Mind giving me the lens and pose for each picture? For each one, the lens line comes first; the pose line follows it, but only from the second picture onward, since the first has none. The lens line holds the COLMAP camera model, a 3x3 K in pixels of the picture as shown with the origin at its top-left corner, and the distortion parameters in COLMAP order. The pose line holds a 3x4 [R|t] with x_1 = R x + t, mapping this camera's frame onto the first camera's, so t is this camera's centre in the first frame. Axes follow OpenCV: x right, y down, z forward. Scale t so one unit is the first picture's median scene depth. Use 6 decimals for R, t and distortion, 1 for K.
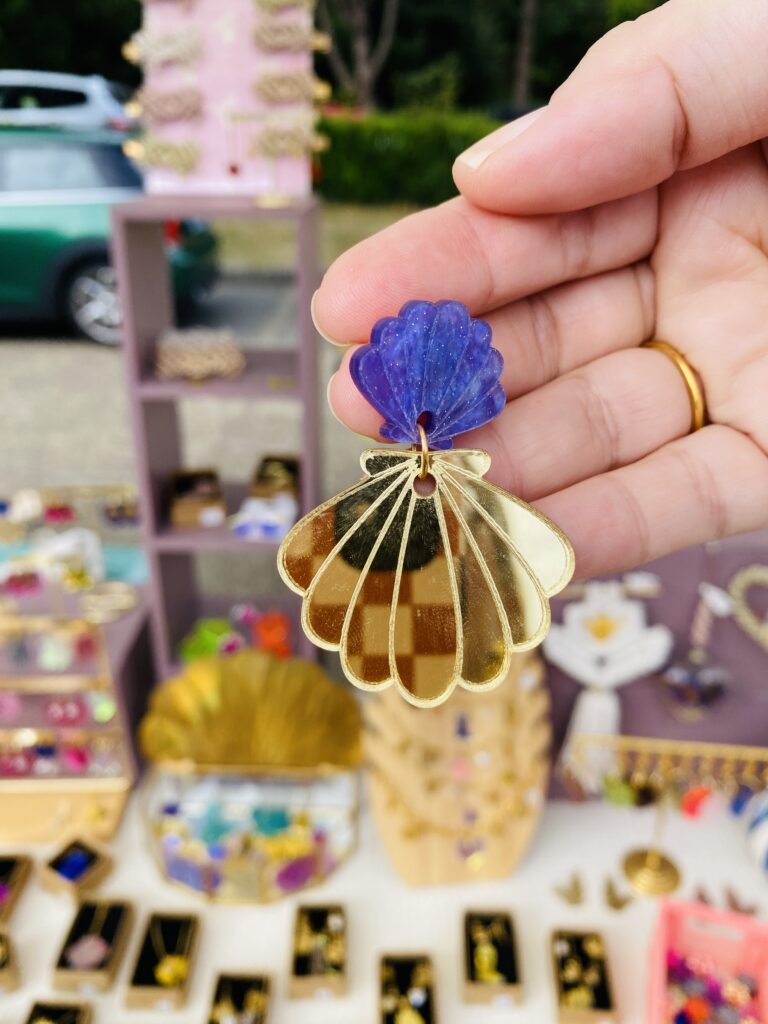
lens RADIAL K [[789.6, 0, 384.0], [0, 789.6, 512.0], [0, 0, 1]] dist [-0.044117, -0.002557]
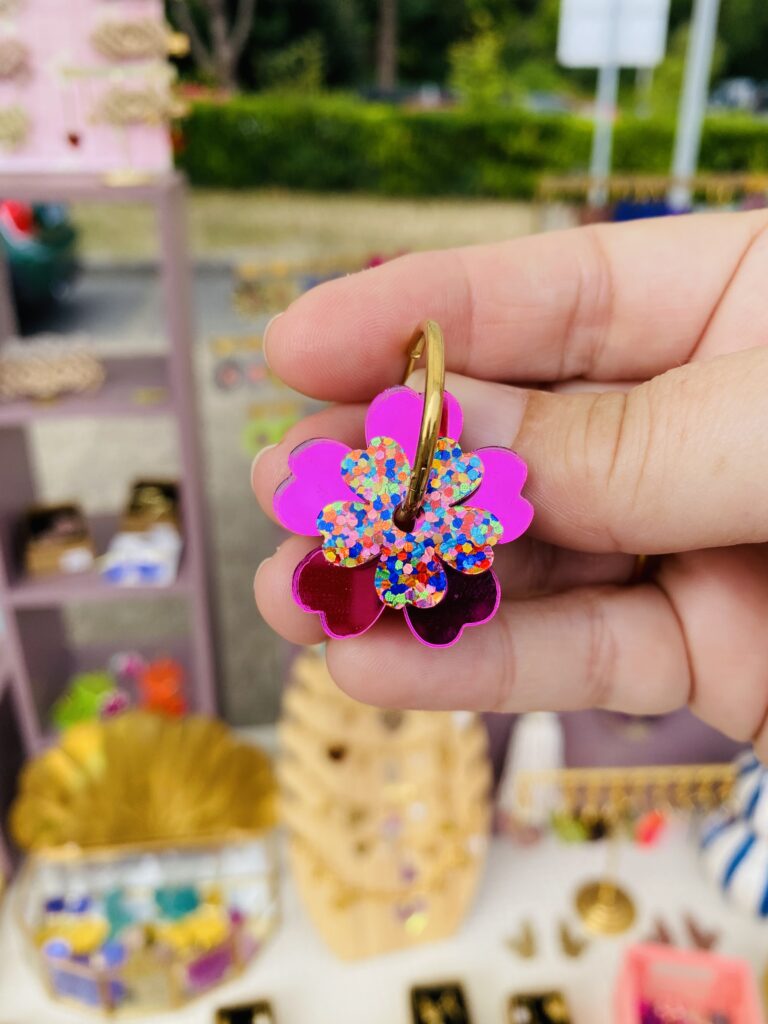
lens RADIAL K [[811.7, 0, 384.0], [0, 811.7, 512.0], [0, 0, 1]] dist [-0.122272, 0.125479]
pose [[0.988531, -0.069009, 0.134330, -0.007455], [0.067478, 0.997594, 0.015924, -0.035520], [-0.135106, -0.006677, 0.990809, 0.118397]]
